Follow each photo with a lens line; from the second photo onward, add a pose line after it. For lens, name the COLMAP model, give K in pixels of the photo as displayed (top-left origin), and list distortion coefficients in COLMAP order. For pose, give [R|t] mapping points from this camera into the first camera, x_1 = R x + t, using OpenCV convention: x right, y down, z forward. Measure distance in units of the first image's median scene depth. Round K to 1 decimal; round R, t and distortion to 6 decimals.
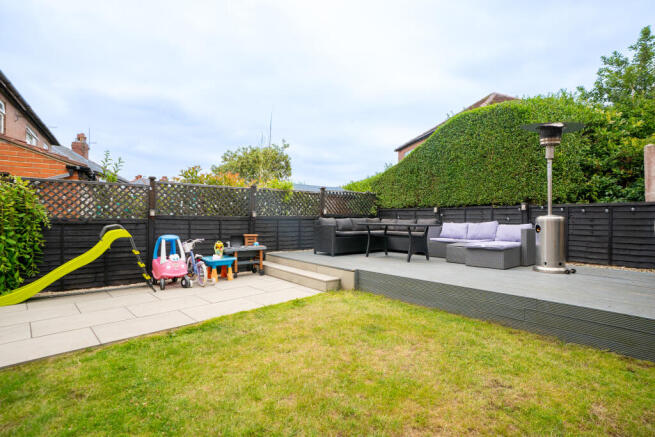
lens RADIAL K [[327.0, 0, 327.4], [0, 327.0, 220.1], [0, 0, 1]] dist [-0.031771, 0.000490]
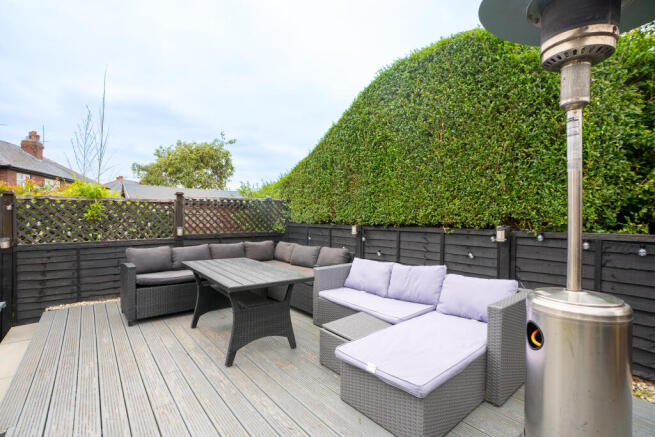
lens RADIAL K [[309.3, 0, 324.7], [0, 309.3, 220.5], [0, 0, 1]] dist [-0.038812, 0.004854]
pose [[0.999982, -0.000237, -0.006026, 0.309187], [0.000273, 0.999981, 0.006099, -0.057463], [0.006025, -0.006100, 0.999963, 0.484242]]
